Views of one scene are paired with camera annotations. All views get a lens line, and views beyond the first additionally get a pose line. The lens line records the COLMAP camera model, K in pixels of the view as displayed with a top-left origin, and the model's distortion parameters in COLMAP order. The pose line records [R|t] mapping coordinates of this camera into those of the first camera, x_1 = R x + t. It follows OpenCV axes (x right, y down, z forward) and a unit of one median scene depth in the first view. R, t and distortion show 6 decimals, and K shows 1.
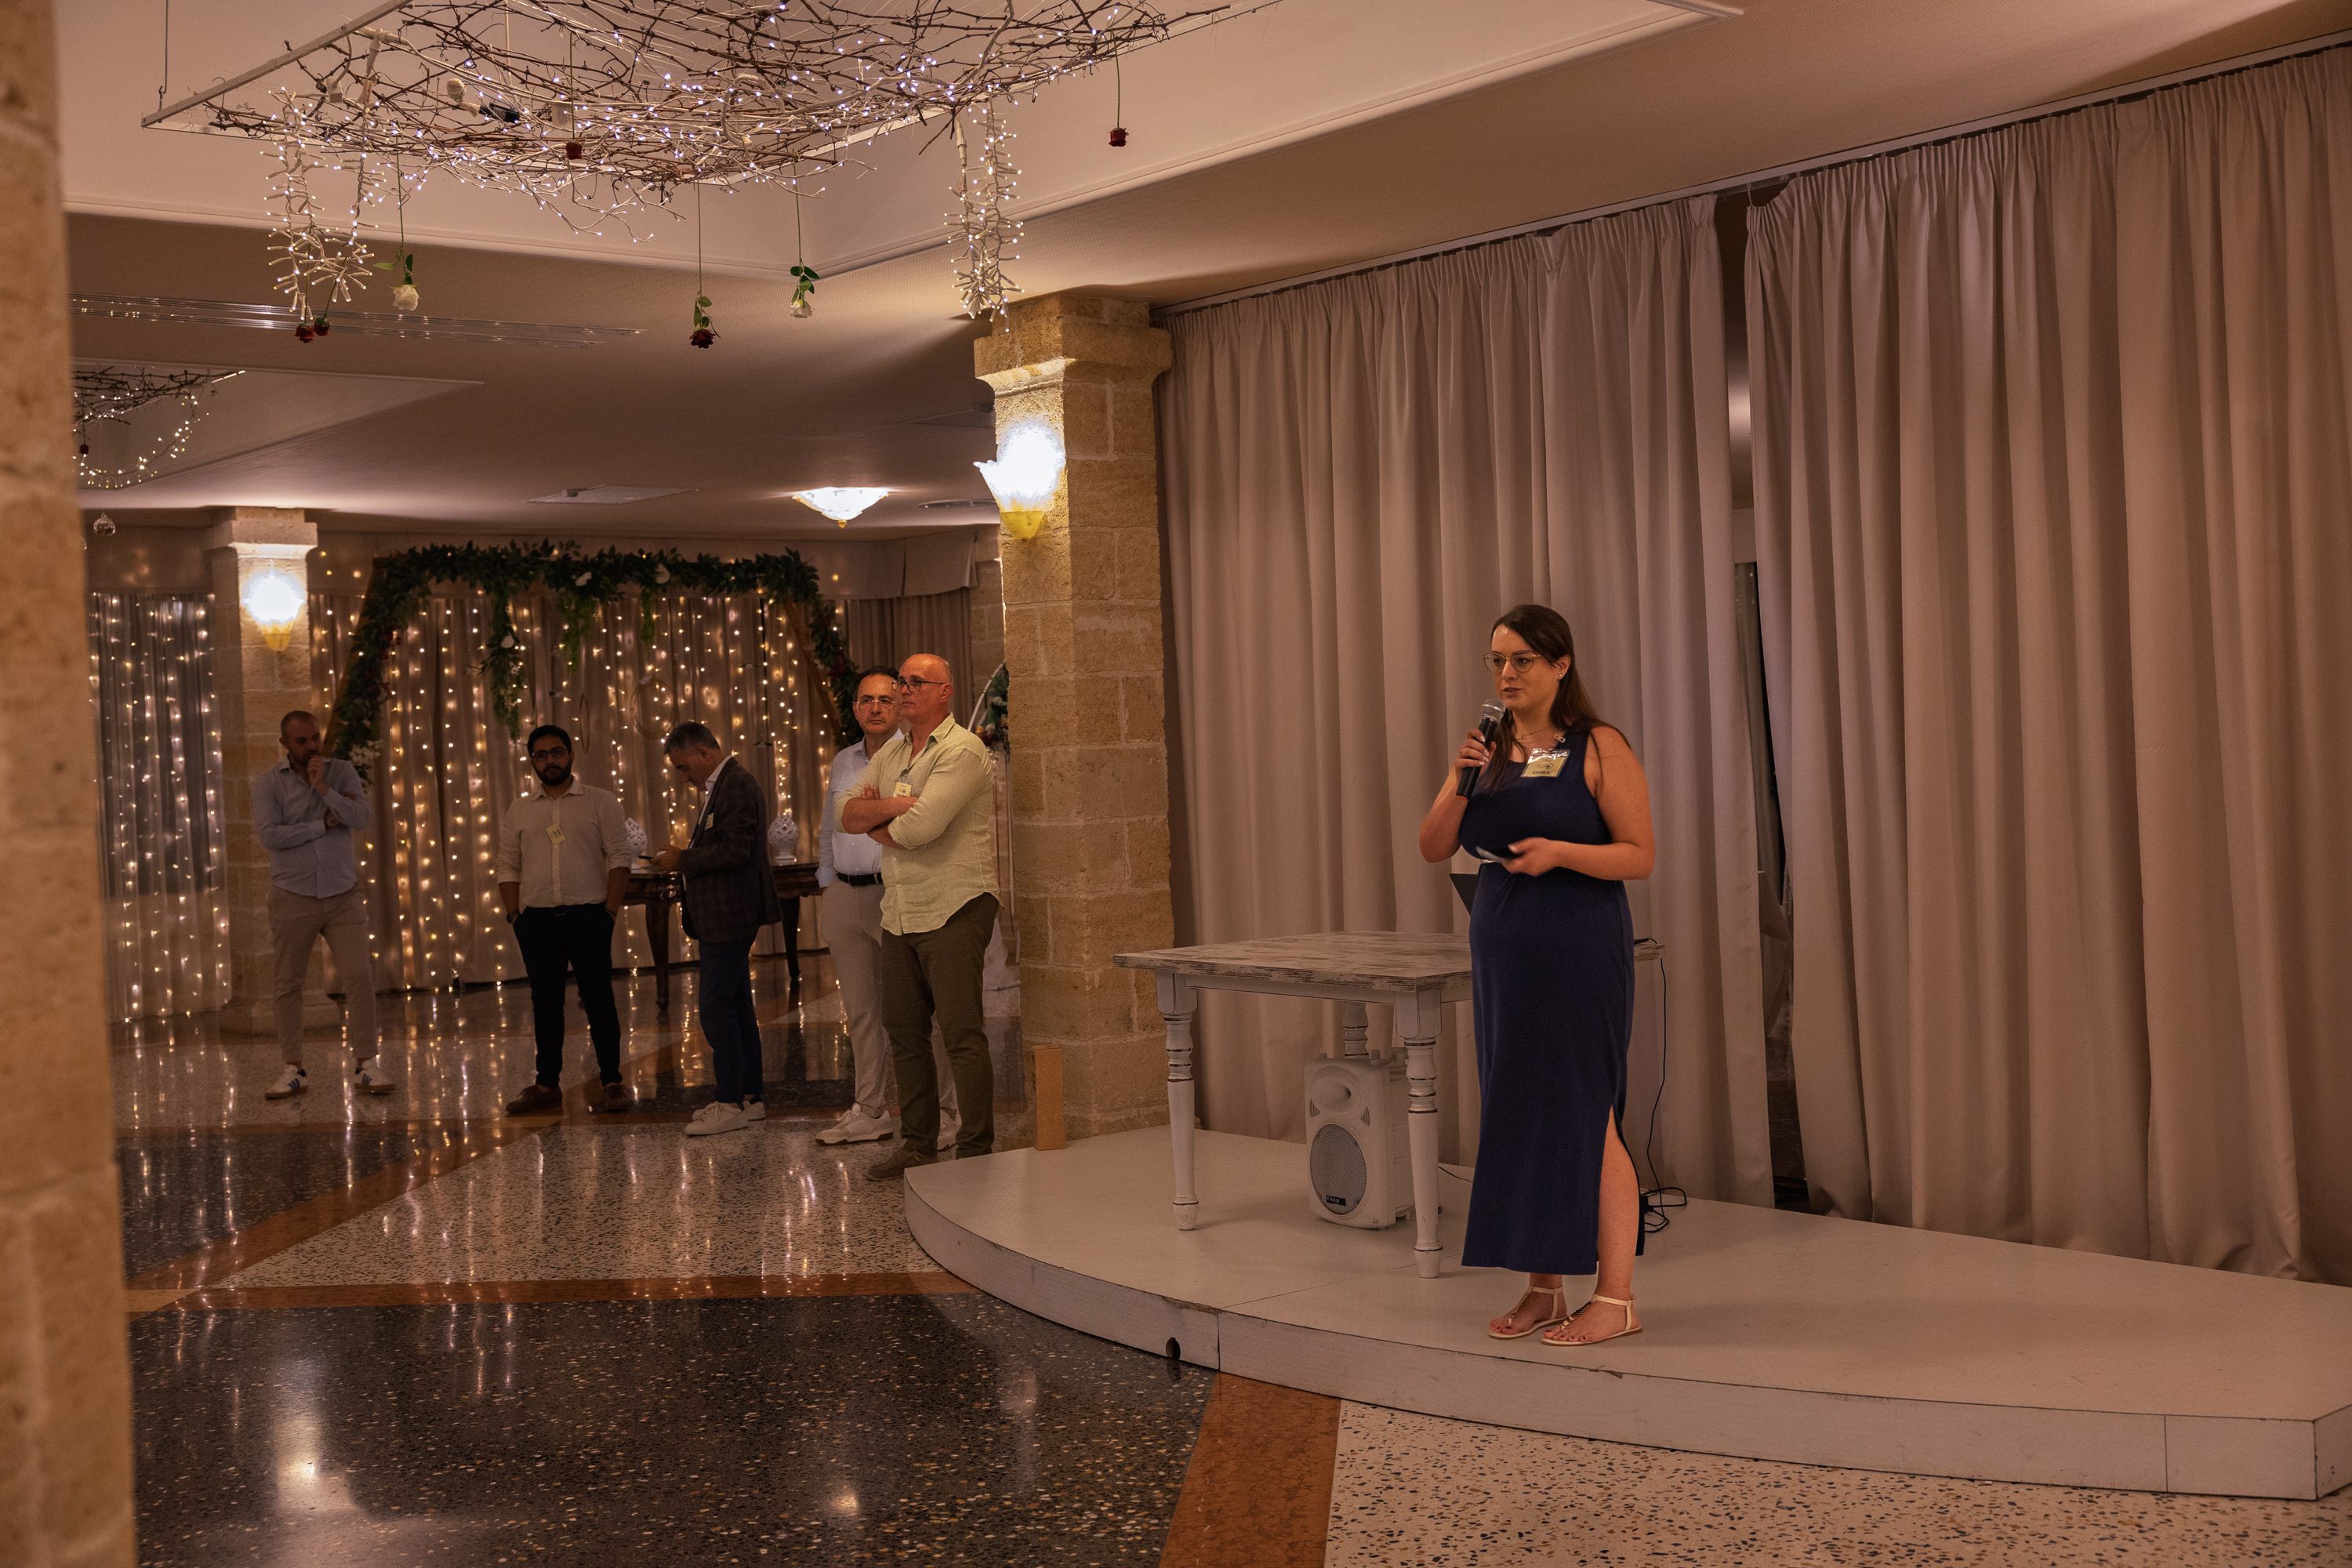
lens RADIAL K [[2674.9, 0, 1231.2], [0, 2674.9, 757.1], [0, 0, 1]] dist [-0.029115, 0.000000]
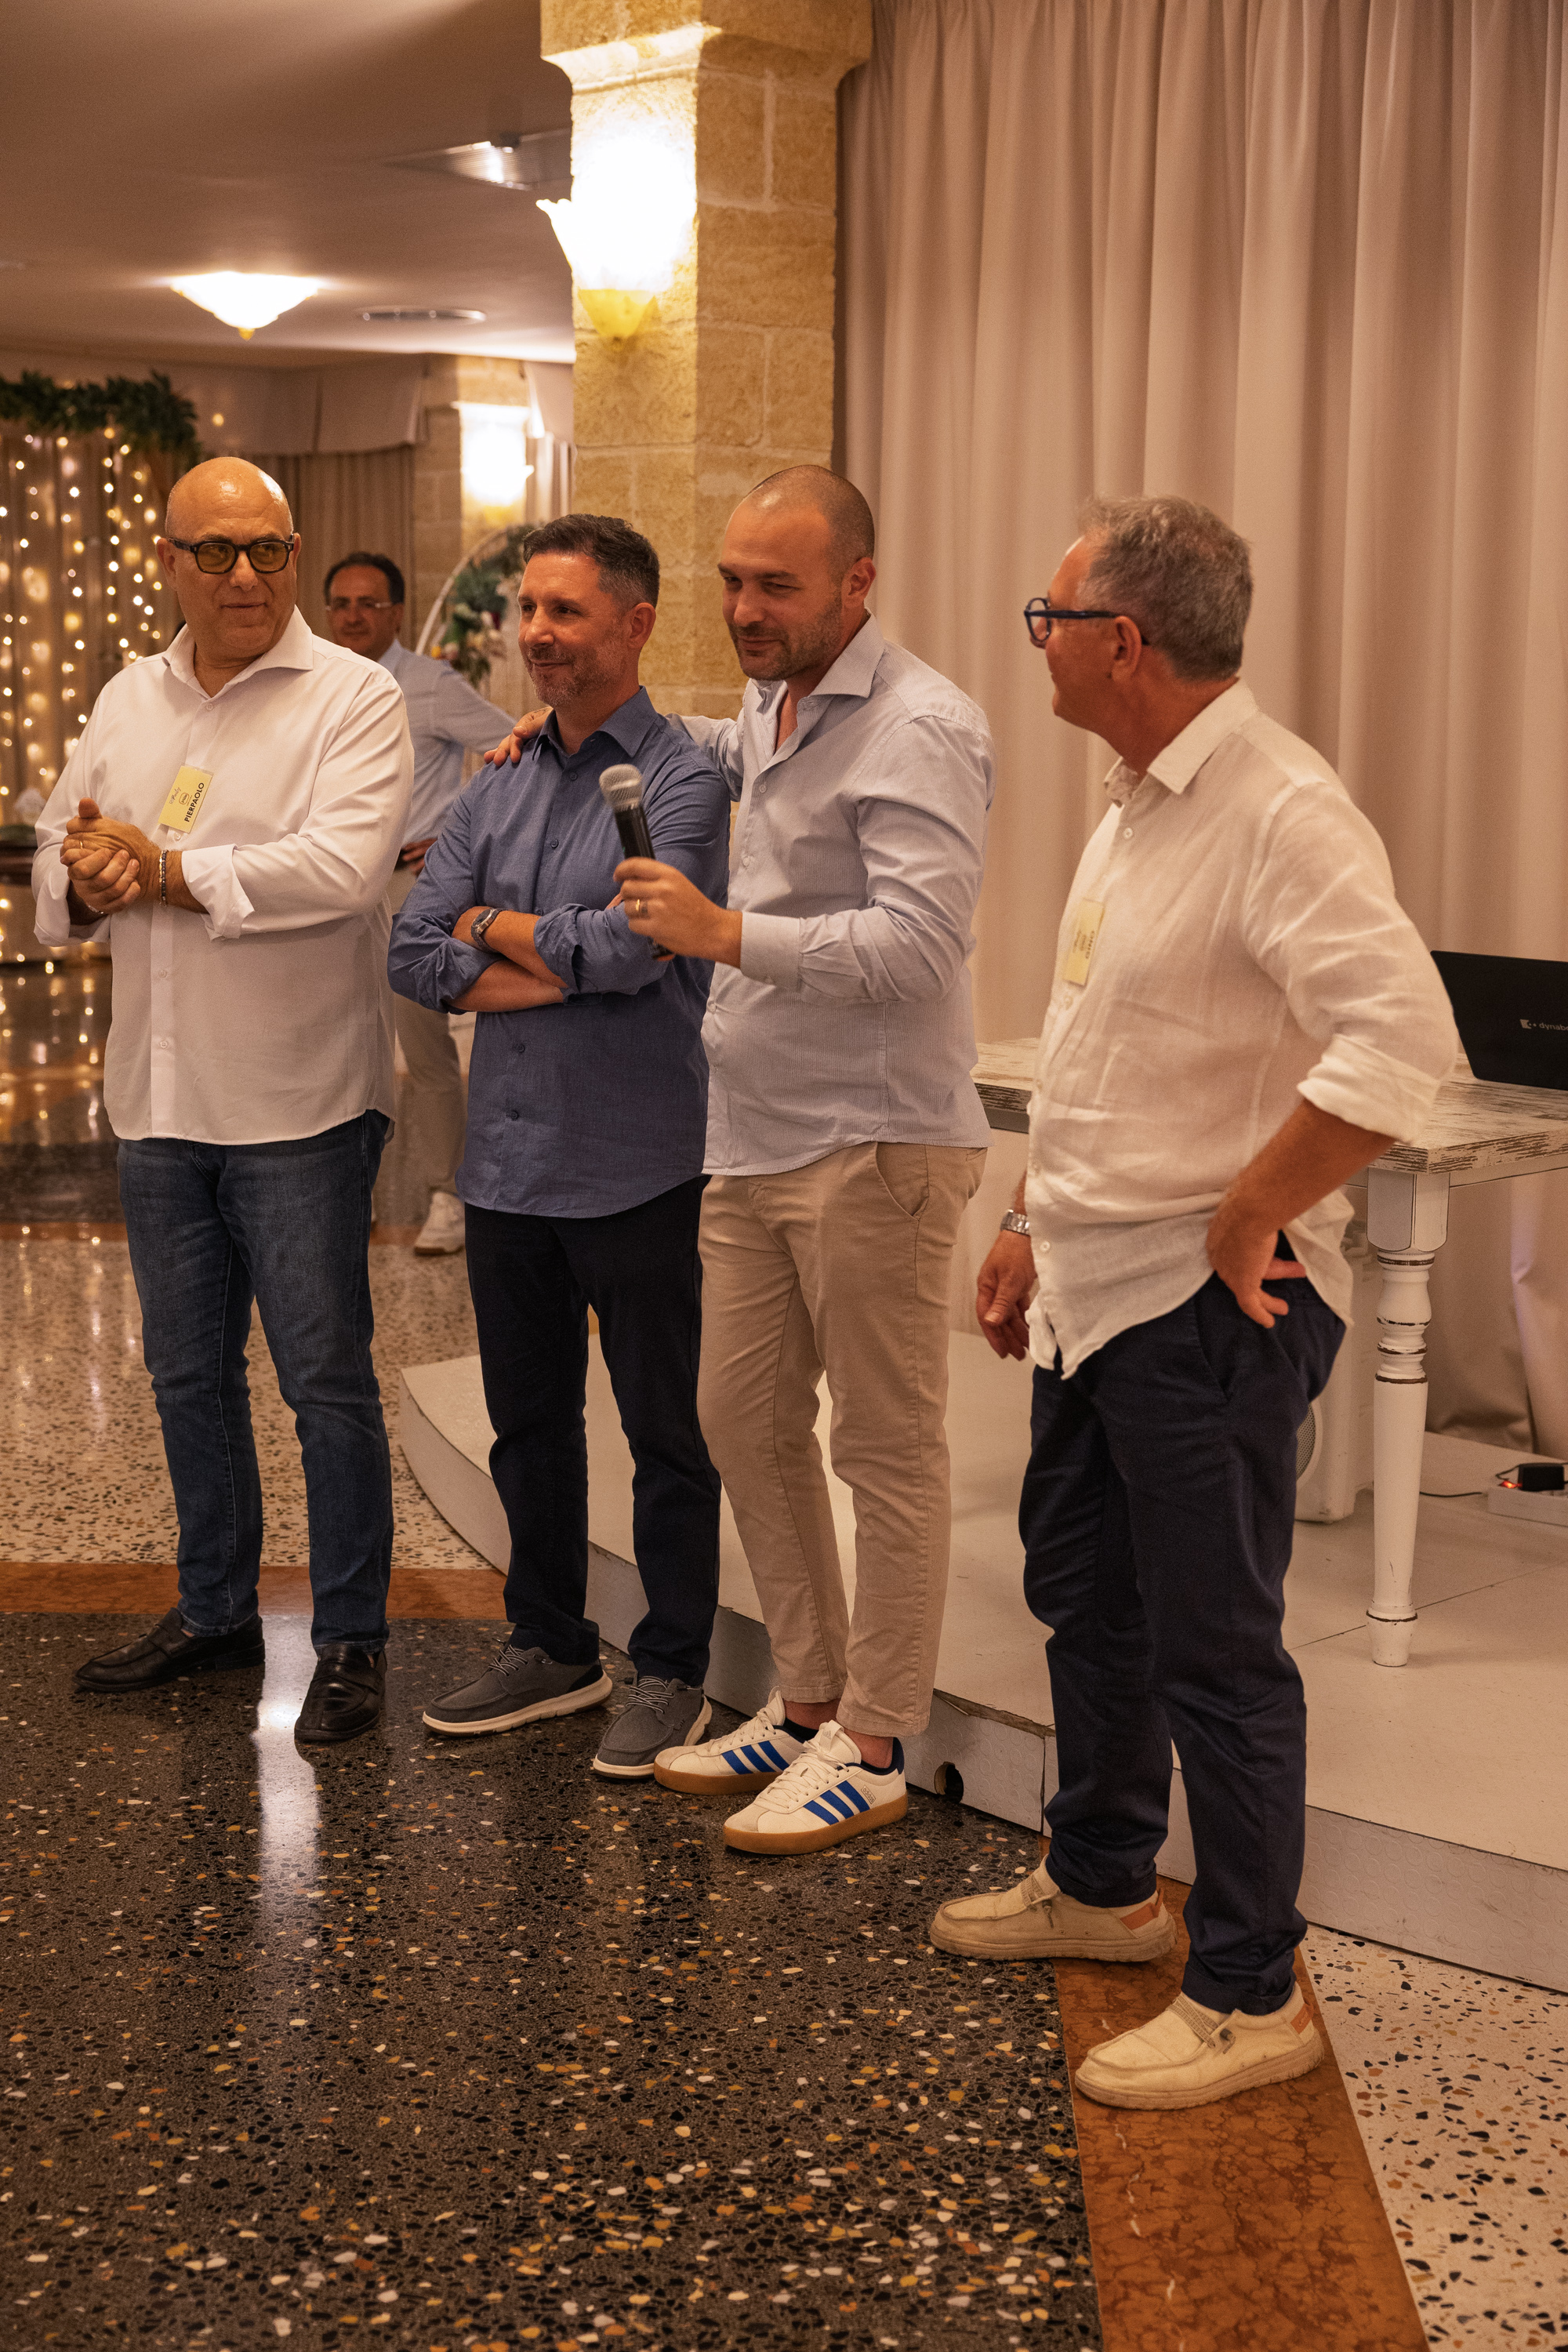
lens RADIAL K [[3301.7, 0, 820.5], [0, 3301.7, 1177.2], [0, 0, 1]] dist [0.003027, 0.000000]
pose [[0.997491, 0.042283, 0.056774, -0.036589], [-0.049885, 0.988898, 0.139973, -0.000316], [-0.050225, -0.142454, 0.988526, 0.129350]]
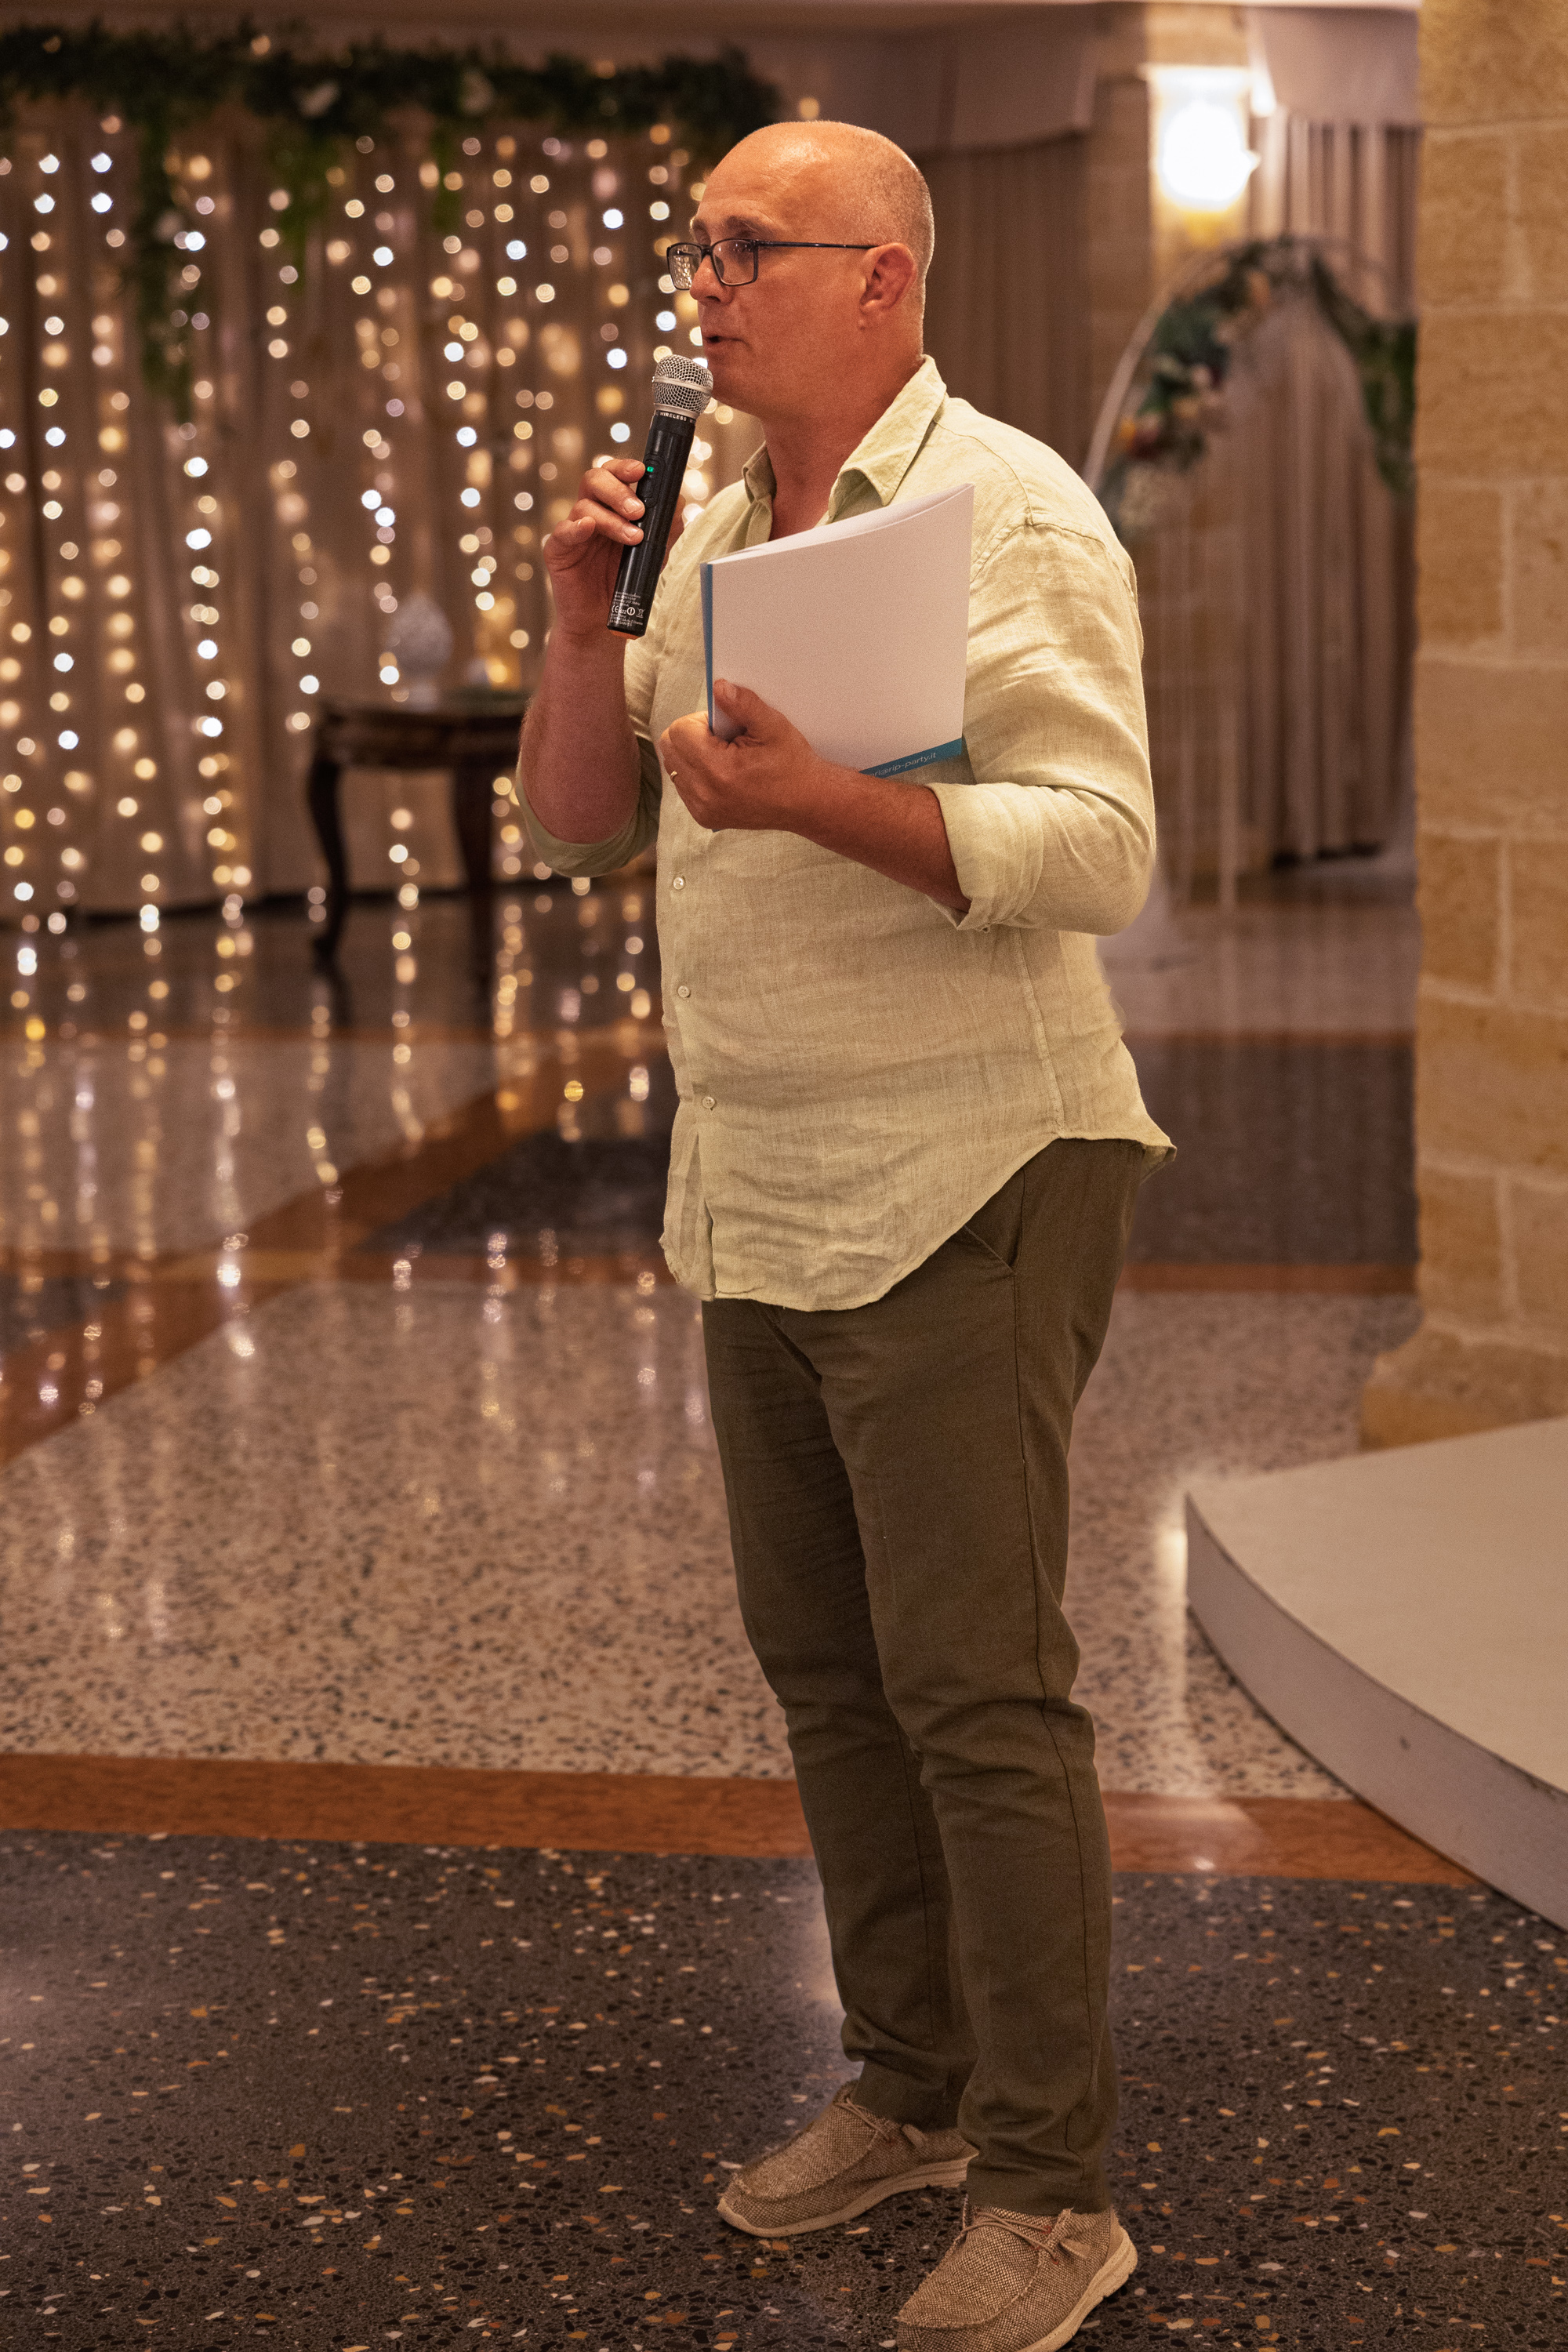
lens RADIAL K [[4619.9, 0, 777.3], [0, 4619.9, 1157.6], [0, 0, 1]] dist [0.047223, 0.000000]
pose [[0.992460, 0.038028, -0.116522, -0.053235], [-0.020574, 0.988850, 0.147485, -0.001629], [0.120831, -0.143975, 0.982177, 0.147755]]
